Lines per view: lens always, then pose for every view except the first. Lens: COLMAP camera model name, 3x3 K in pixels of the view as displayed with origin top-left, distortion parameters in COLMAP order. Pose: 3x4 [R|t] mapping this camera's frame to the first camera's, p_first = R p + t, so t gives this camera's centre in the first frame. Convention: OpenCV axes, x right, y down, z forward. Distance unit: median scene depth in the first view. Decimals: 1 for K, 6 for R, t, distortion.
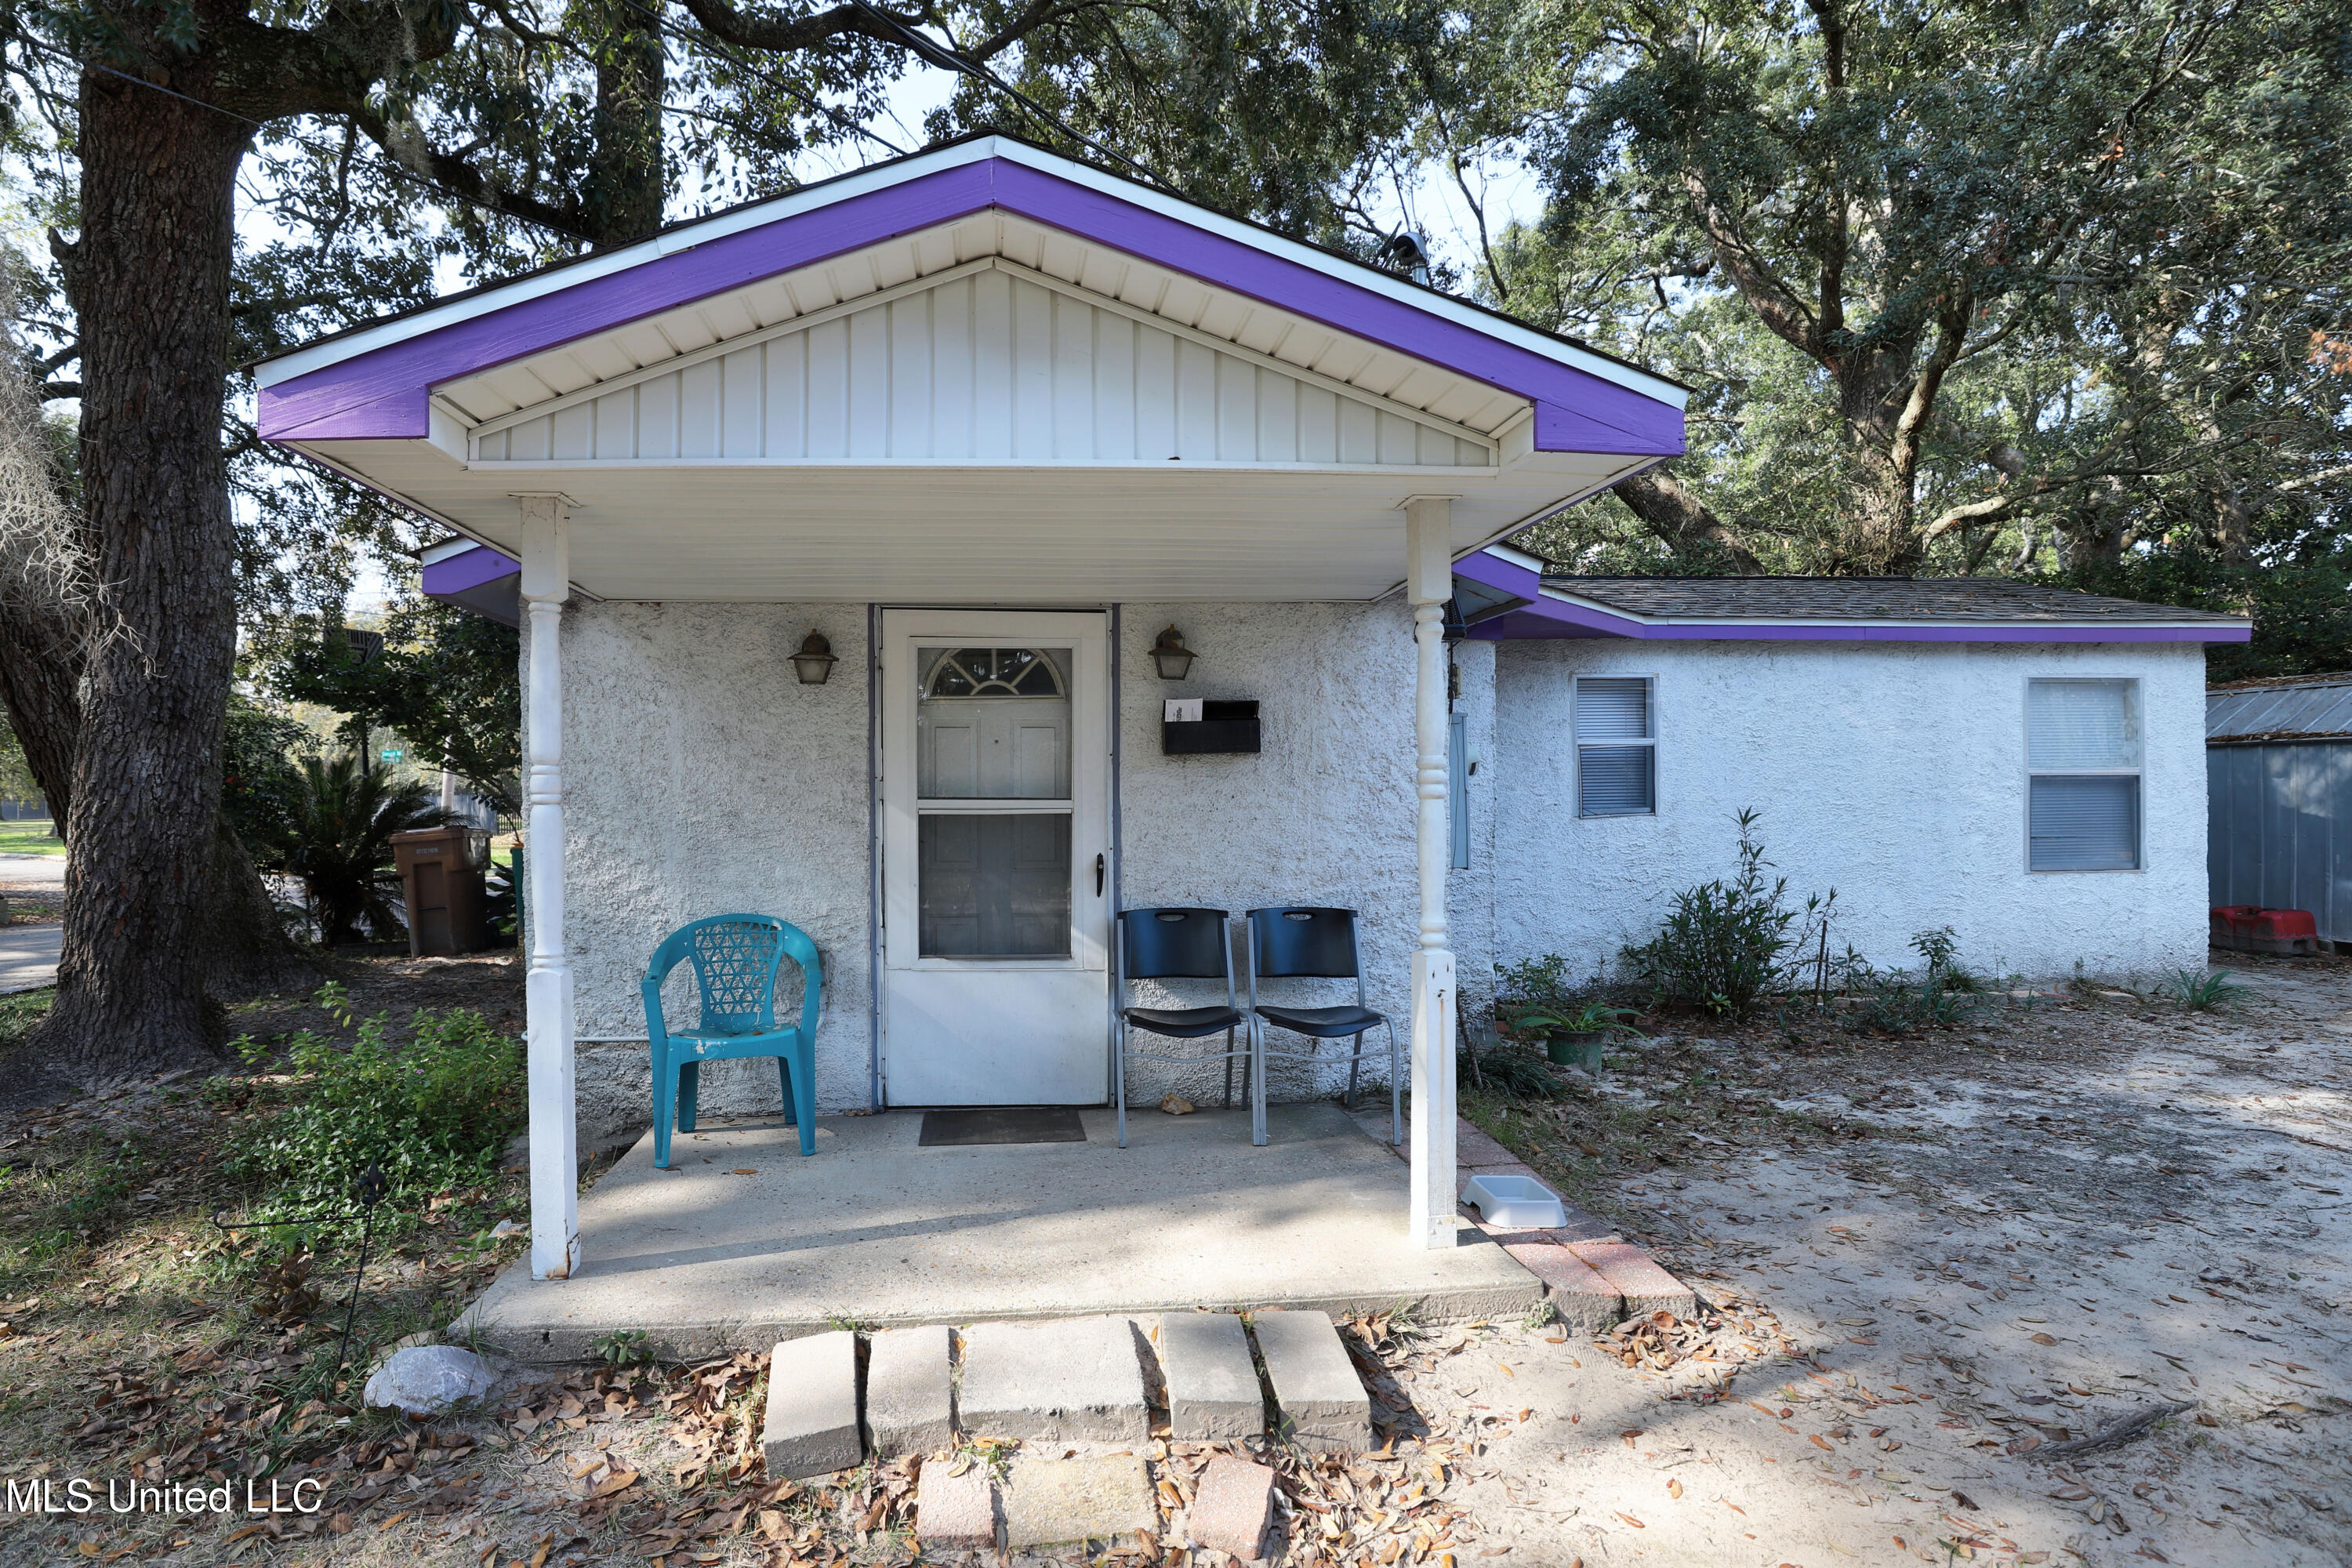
lens RADIAL K [[1140.8, 0, 1170.6], [0, 1140.8, 848.2], [0, 0, 1]] dist [-0.039882, 0.010860]
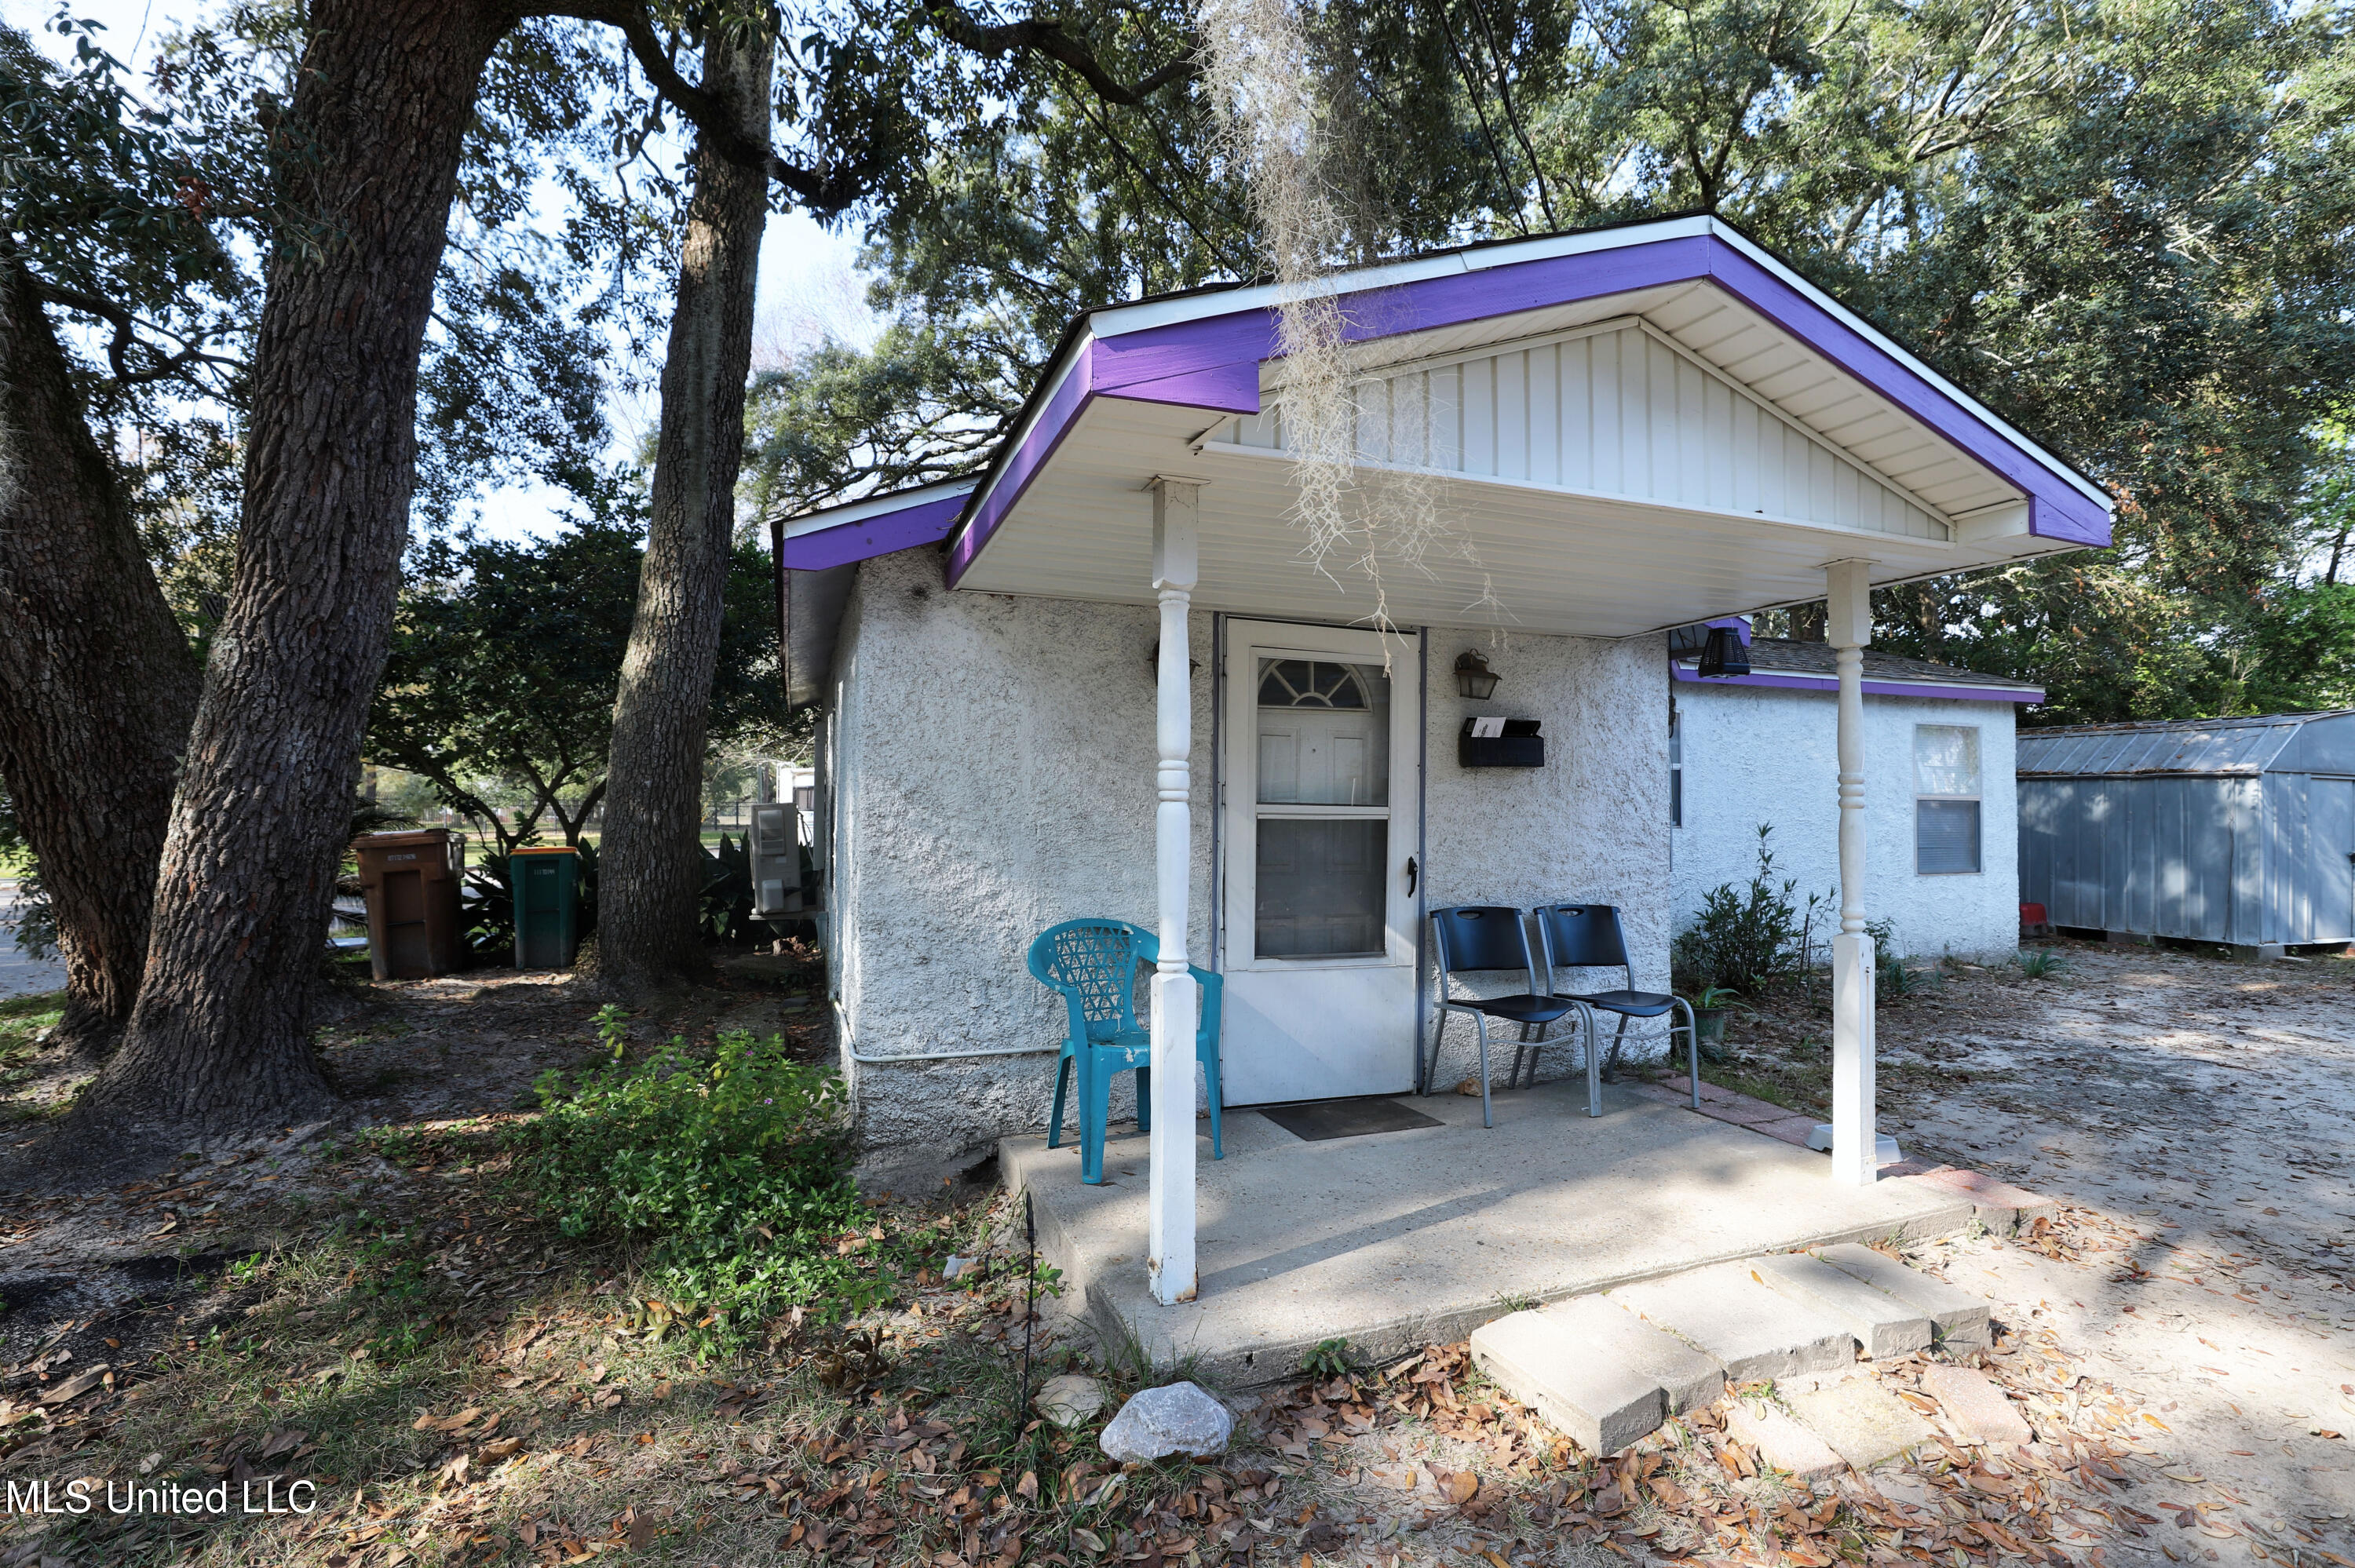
lens RADIAL K [[1080.8, 0, 1172.1], [0, 1080.8, 829.1], [0, 0, 1]] dist [-0.040712, 0.011684]
pose [[0.961636, 0.007958, 0.274213, -0.560979], [0.000387, 0.999539, -0.030366, 0.008985], [-0.274328, 0.029308, 0.961189, 0.084444]]
